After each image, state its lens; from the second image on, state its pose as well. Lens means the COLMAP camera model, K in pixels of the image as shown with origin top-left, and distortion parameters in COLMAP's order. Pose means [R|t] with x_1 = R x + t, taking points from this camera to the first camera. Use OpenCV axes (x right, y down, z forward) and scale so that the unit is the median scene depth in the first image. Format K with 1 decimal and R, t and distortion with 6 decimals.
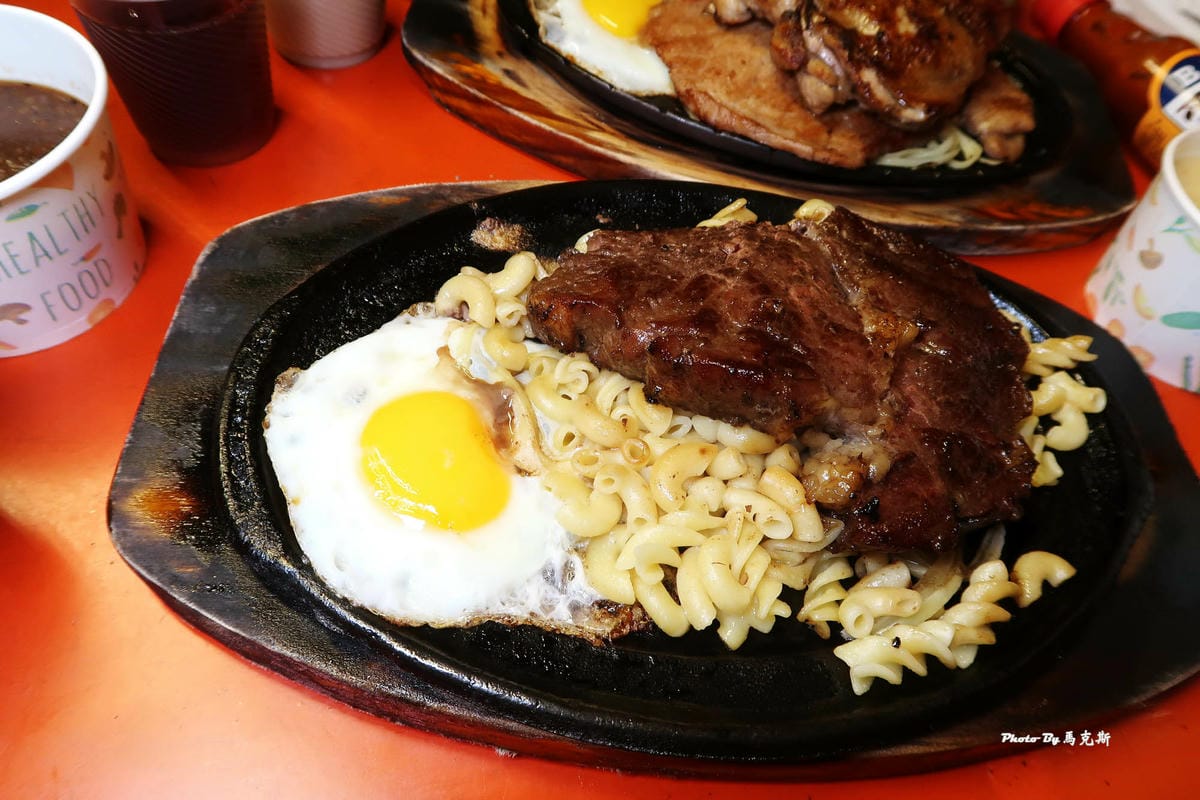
lens RADIAL K [[827.4, 0, 600.0], [0, 827.4, 400.0], [0, 0, 1]] dist [-0.022335, -0.001325]
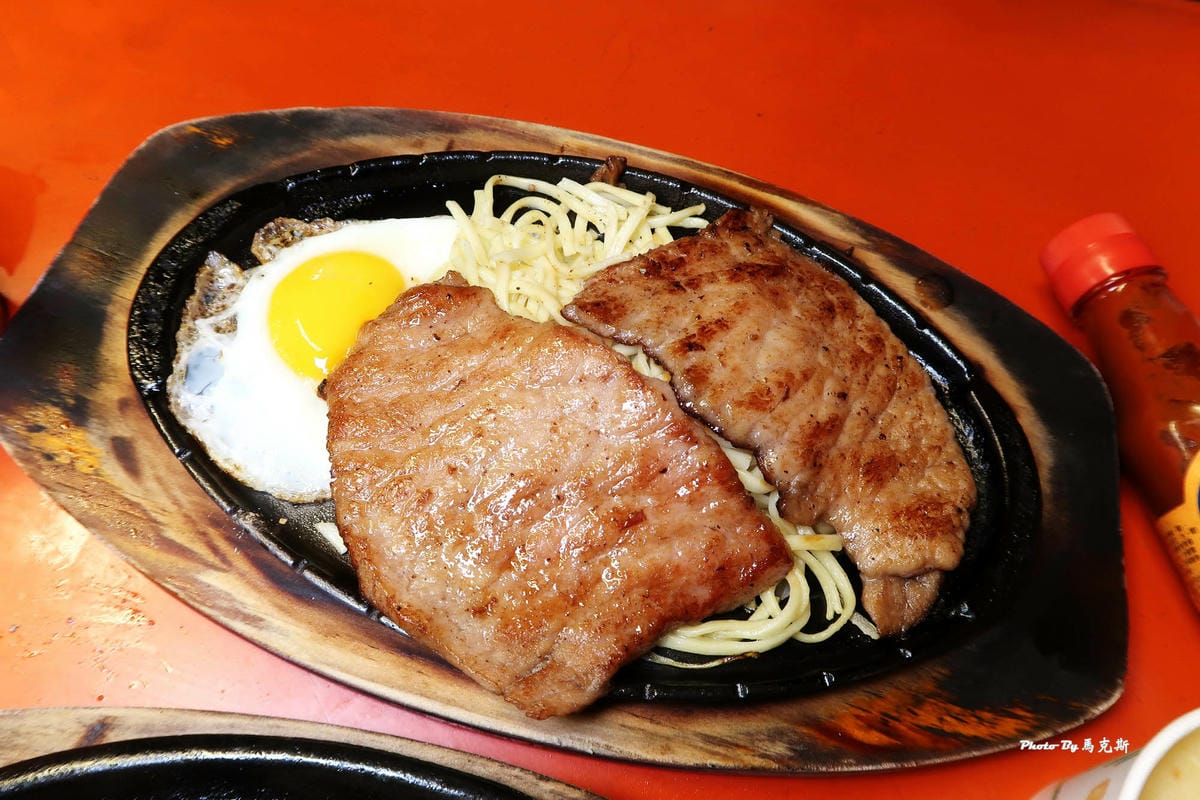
lens RADIAL K [[827.4, 0, 600.0], [0, 827.4, 400.0], [0, 0, 1]] dist [-0.022335, -0.001325]
pose [[0.989232, 0.075921, -0.125125, 0.349941], [-0.059853, 0.990028, 0.127523, -0.536110], [0.133559, -0.118660, 0.983911, 0.399483]]
